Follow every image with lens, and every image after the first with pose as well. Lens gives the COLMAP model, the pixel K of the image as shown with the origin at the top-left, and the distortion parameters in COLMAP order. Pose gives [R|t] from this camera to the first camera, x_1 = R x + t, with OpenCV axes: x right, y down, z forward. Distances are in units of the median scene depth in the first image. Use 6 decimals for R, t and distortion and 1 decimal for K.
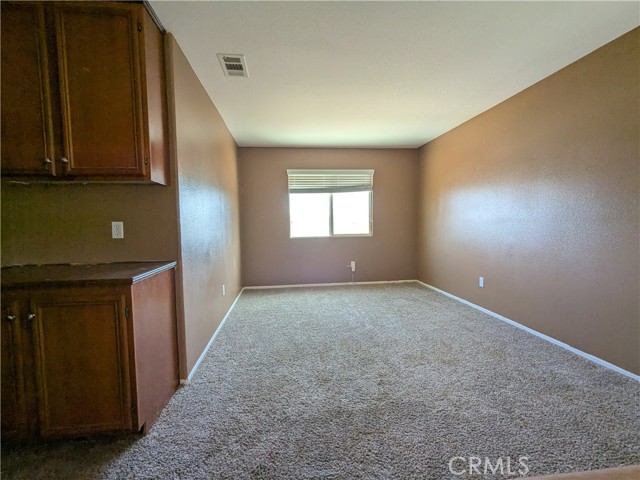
lens RADIAL K [[302.8, 0, 320.0], [0, 302.8, 240.0], [0, 0, 1]] dist [0.001384, 0.000249]
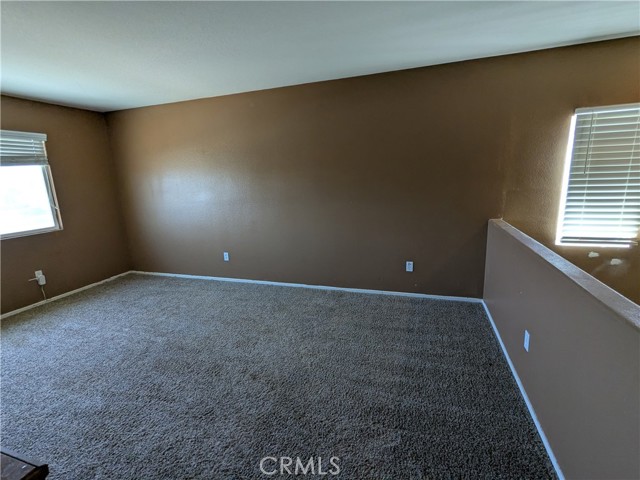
lens RADIAL K [[302.8, 0, 320.0], [0, 302.8, 240.0], [0, 0, 1]] dist [0.001384, 0.000249]
pose [[0.424097, -0.190700, 0.885311, -0.302138], [0.086737, 0.981637, 0.169899, -0.082559], [-0.901453, 0.004736, 0.432850, 0.194080]]
